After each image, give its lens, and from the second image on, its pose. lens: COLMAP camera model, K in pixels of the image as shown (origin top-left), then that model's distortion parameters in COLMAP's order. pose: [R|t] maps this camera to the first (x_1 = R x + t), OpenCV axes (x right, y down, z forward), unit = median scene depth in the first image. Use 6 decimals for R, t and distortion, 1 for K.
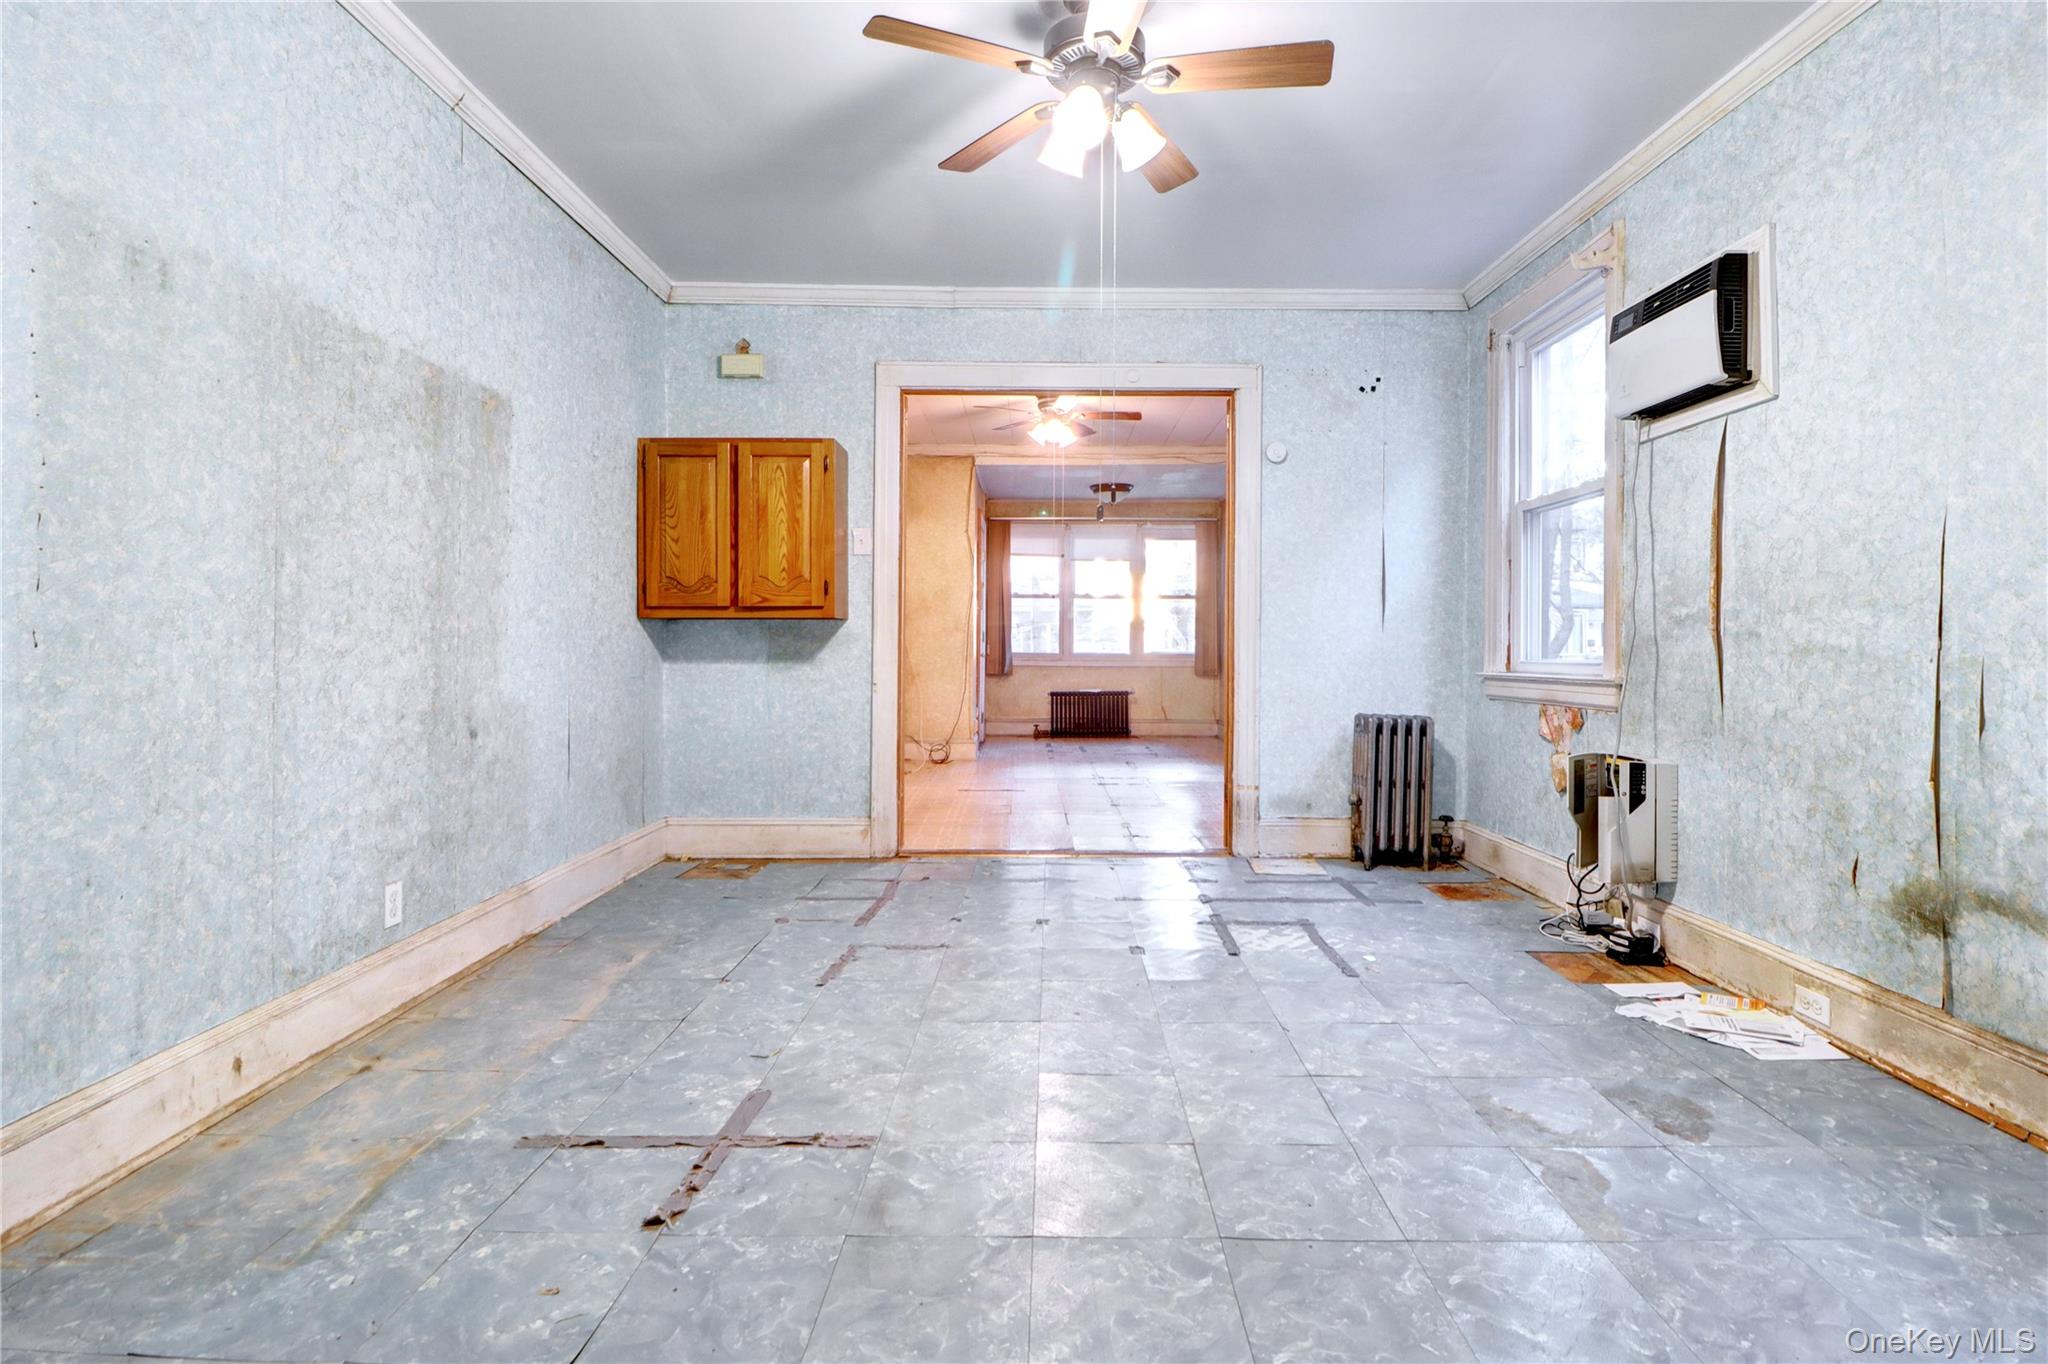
lens RADIAL K [[980.7, 0, 1010.6], [0, 980.7, 643.9], [0, 0, 1]] dist [-0.016899, -0.000820]
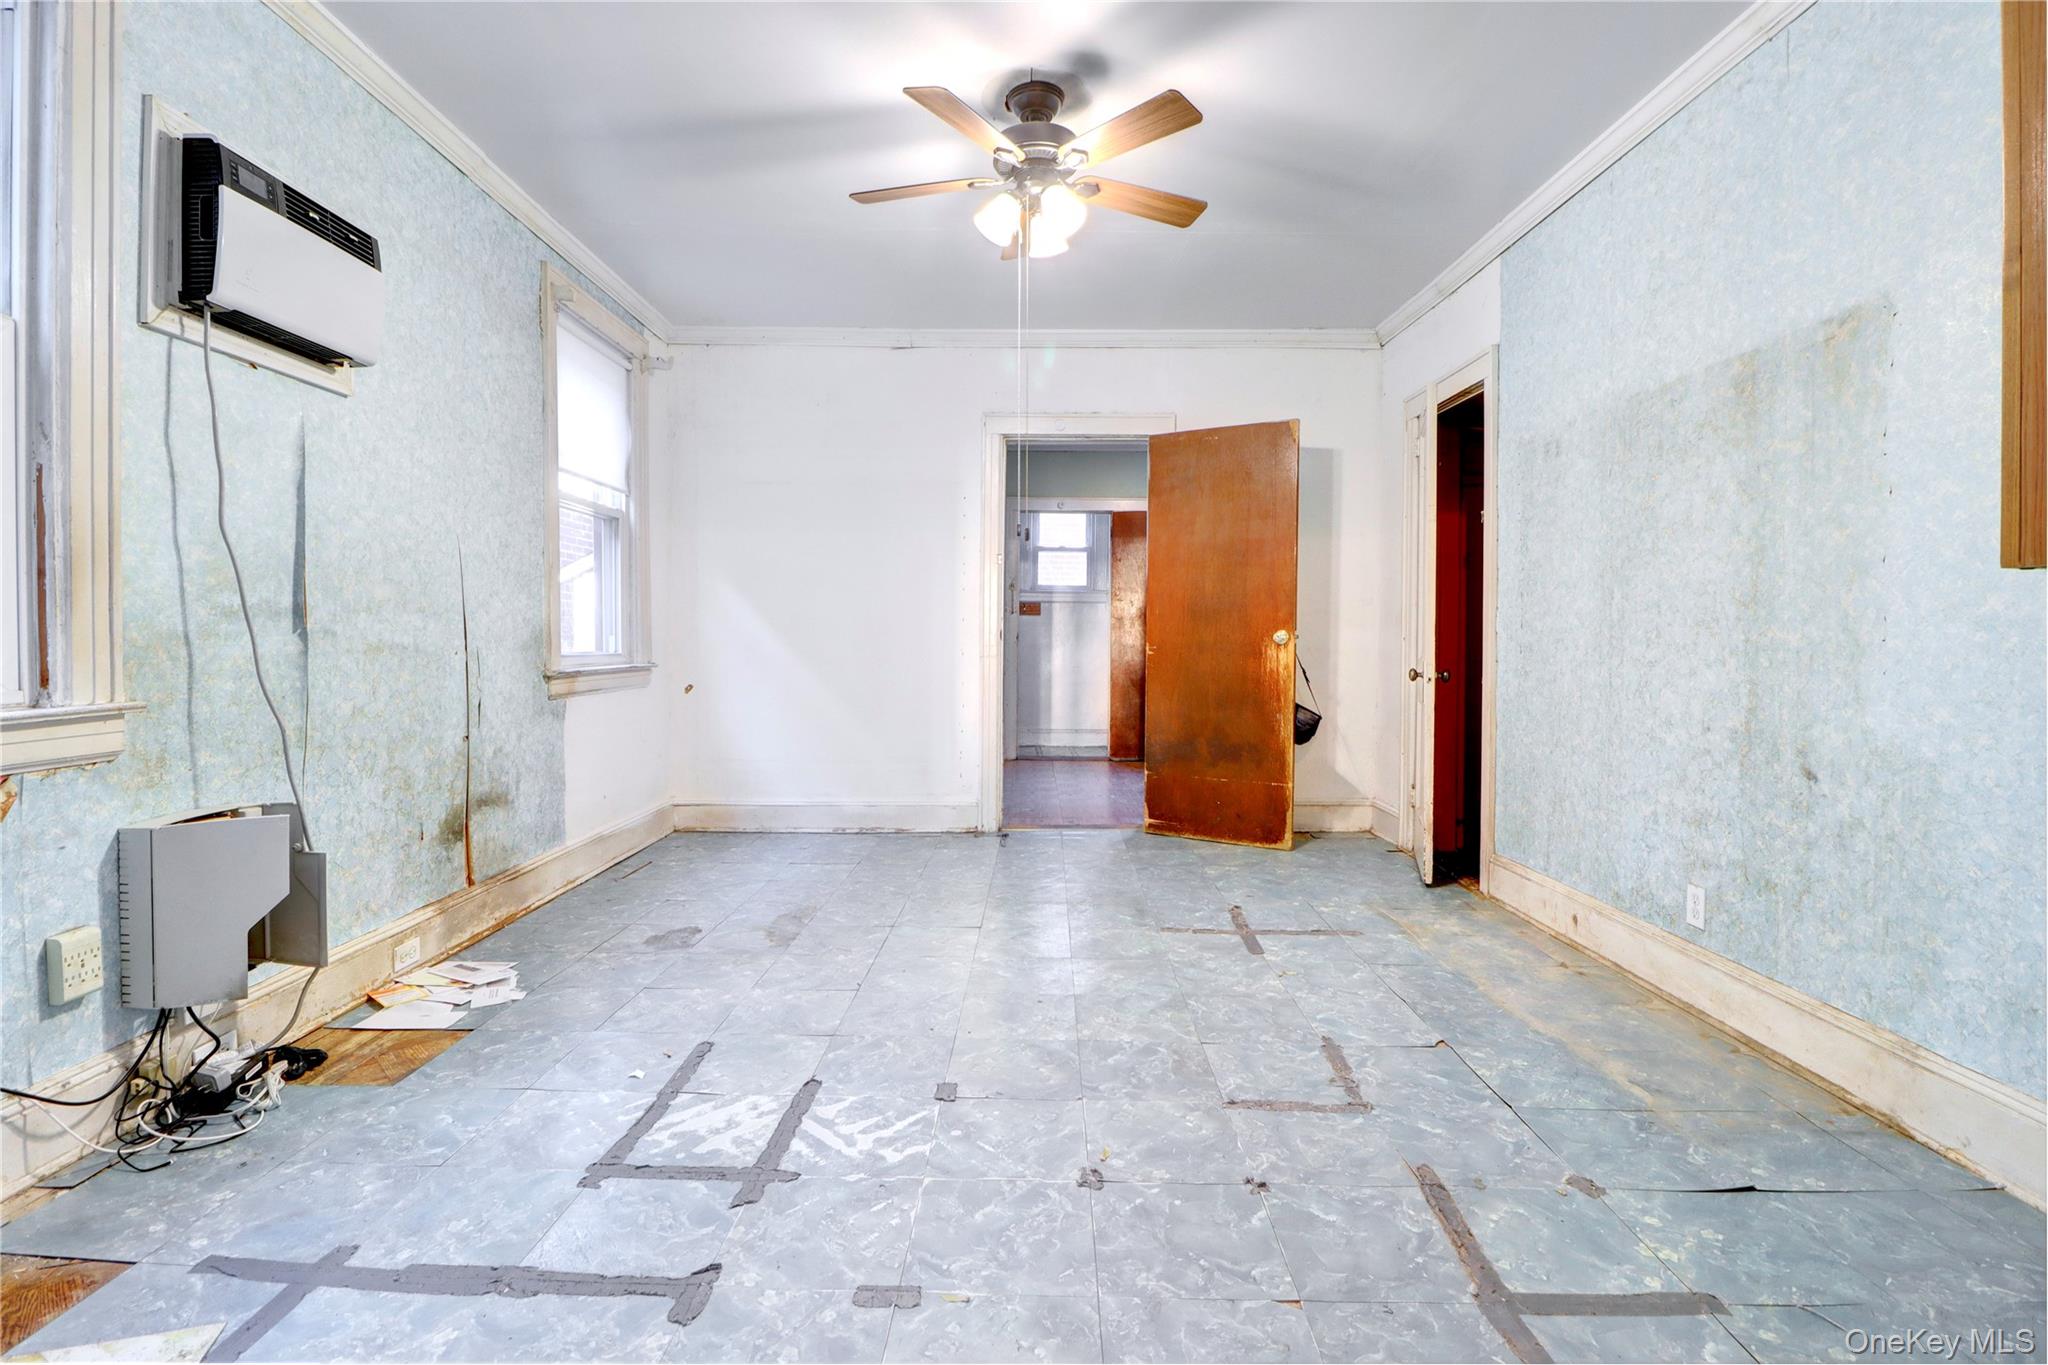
lens RADIAL K [[980.7, 0, 1033.5], [0, 980.7, 644.9], [0, 0, 1]] dist [-0.016899, -0.000820]
pose [[-0.999460, -0.010418, -0.031165, 0.107813], [-0.010619, 0.999924, 0.006268, -0.011189], [0.031098, 0.006595, -0.999495, 1.971123]]
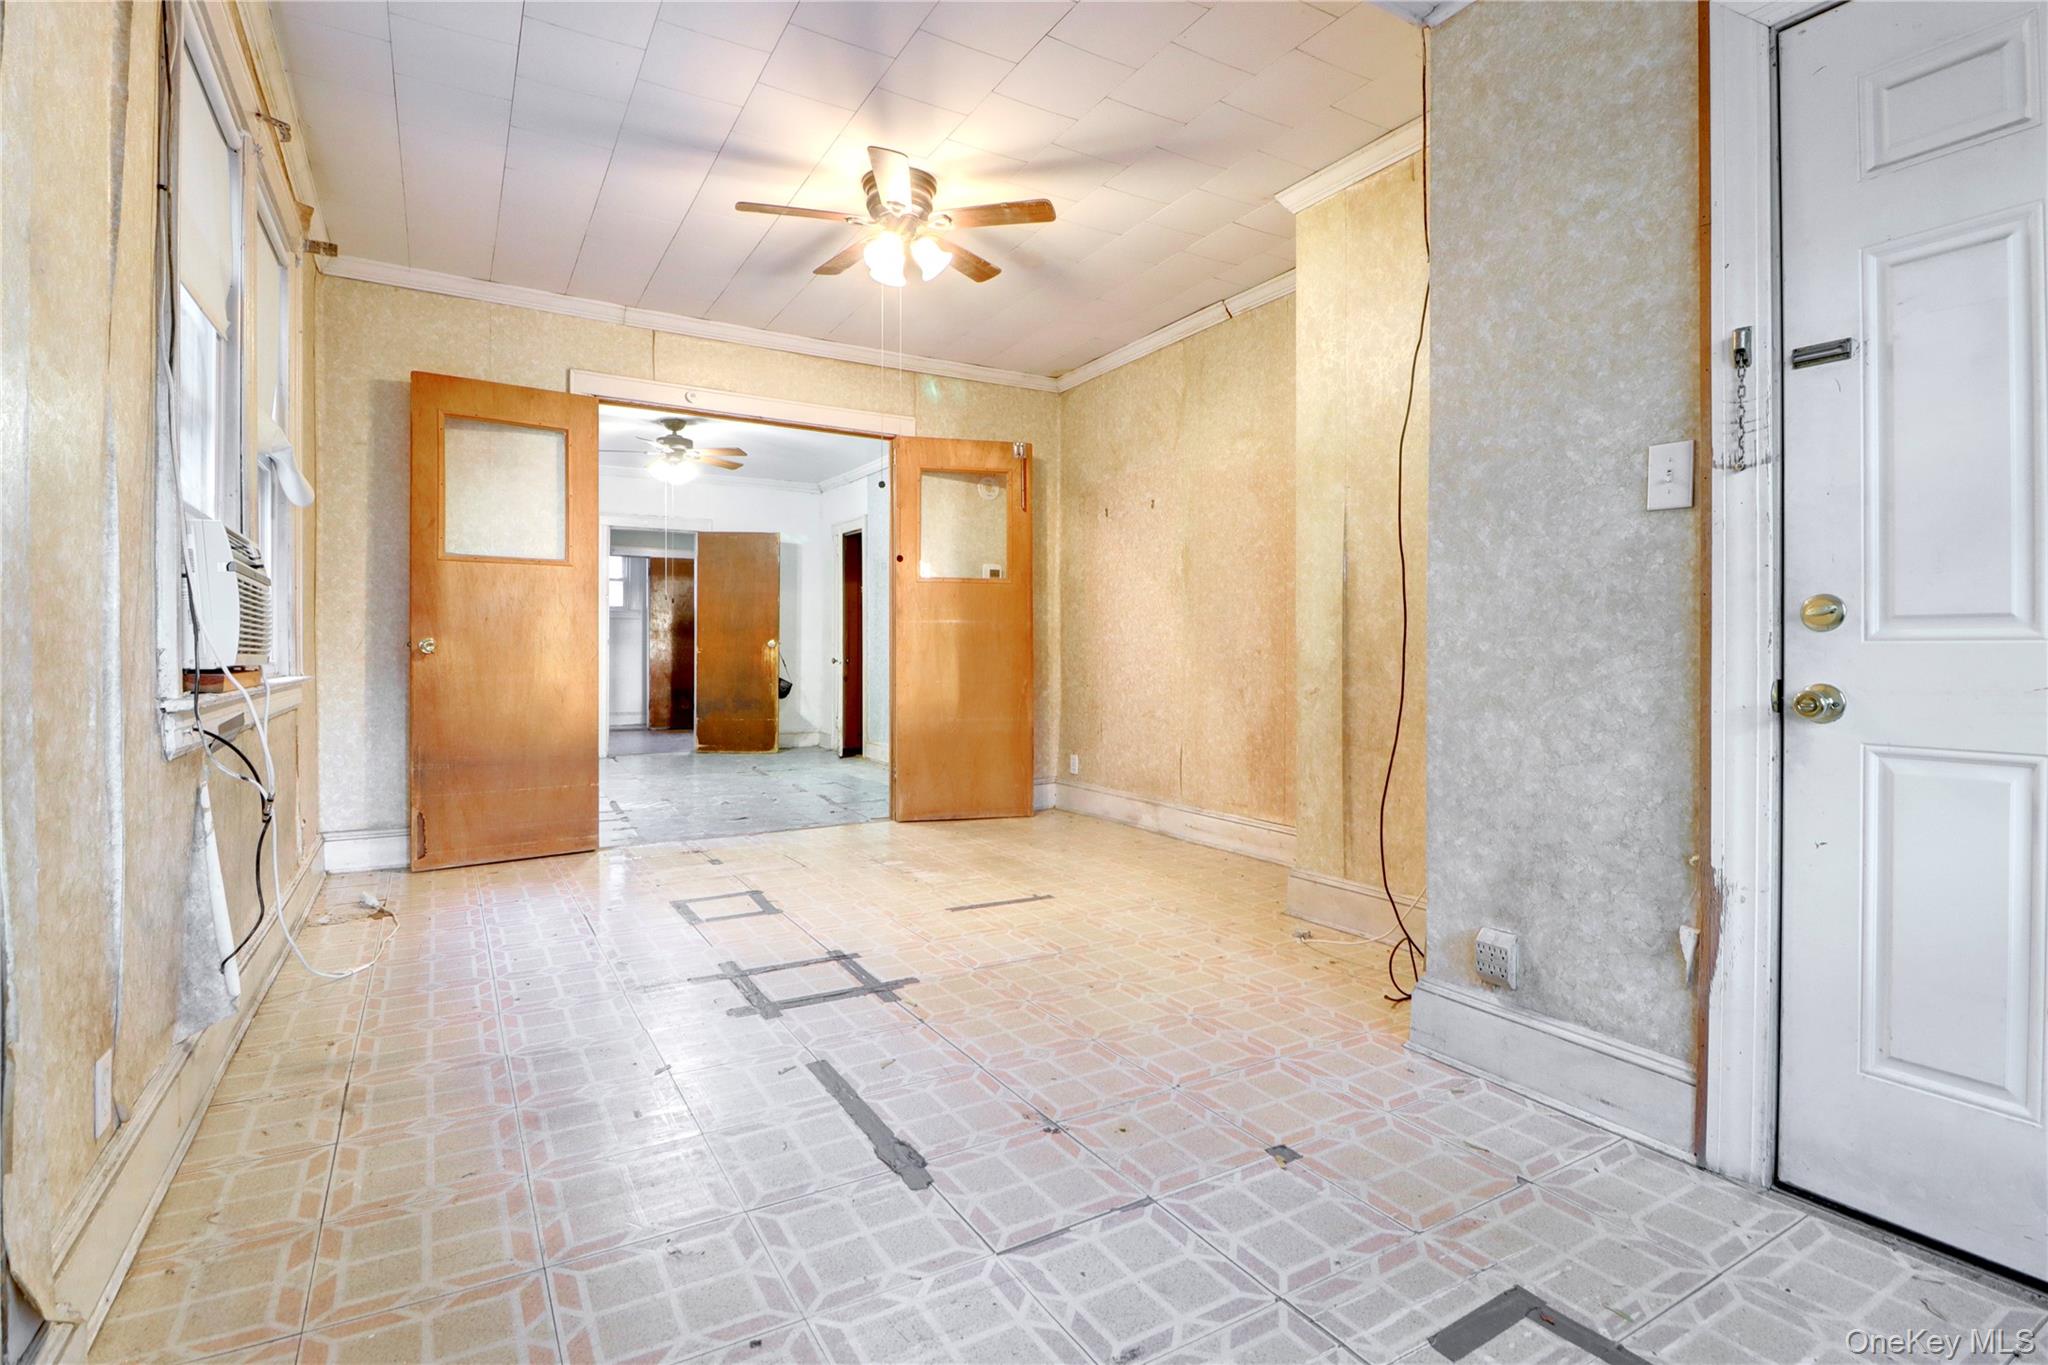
lens RADIAL K [[980.7, 0, 1031.1], [0, 980.7, 666.3], [0, 0, 1]] dist [-0.016899, -0.000820]
pose [[-0.845683, 0.001637, -0.533683, 0.794643], [-0.007967, 0.999845, 0.015692, 0.002520], [0.533626, 0.017522, -0.845539, 3.969186]]
